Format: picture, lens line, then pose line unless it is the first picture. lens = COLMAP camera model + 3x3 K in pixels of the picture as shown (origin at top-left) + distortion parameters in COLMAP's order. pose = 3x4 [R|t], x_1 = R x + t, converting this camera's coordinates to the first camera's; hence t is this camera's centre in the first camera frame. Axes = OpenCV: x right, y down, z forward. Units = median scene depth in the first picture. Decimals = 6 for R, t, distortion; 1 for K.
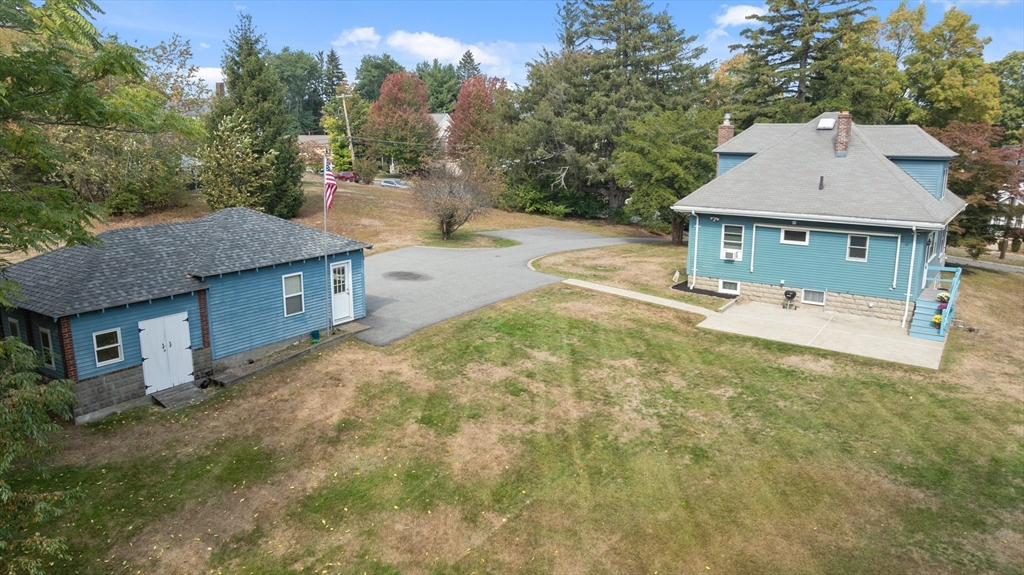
lens RADIAL K [[718.2, 0, 502.6], [0, 718.2, 287.4], [0, 0, 1]] dist [-0.000683, 0.000391]
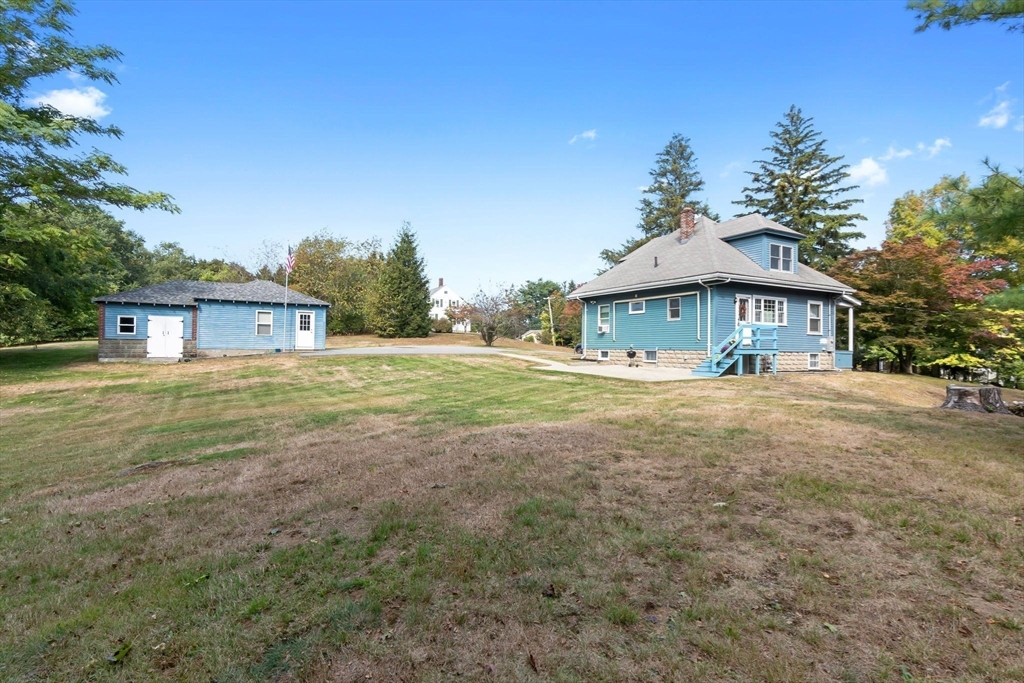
lens RADIAL K [[480.2, 0, 512.0], [0, 480.2, 341.5], [0, 0, 1]] dist [0.003413, 0.000461]
pose [[0.899242, 0.007082, -0.437394, 0.611172], [-0.107041, 0.973036, -0.204314, 0.185801], [0.424153, 0.230547, 0.875753, 0.230079]]
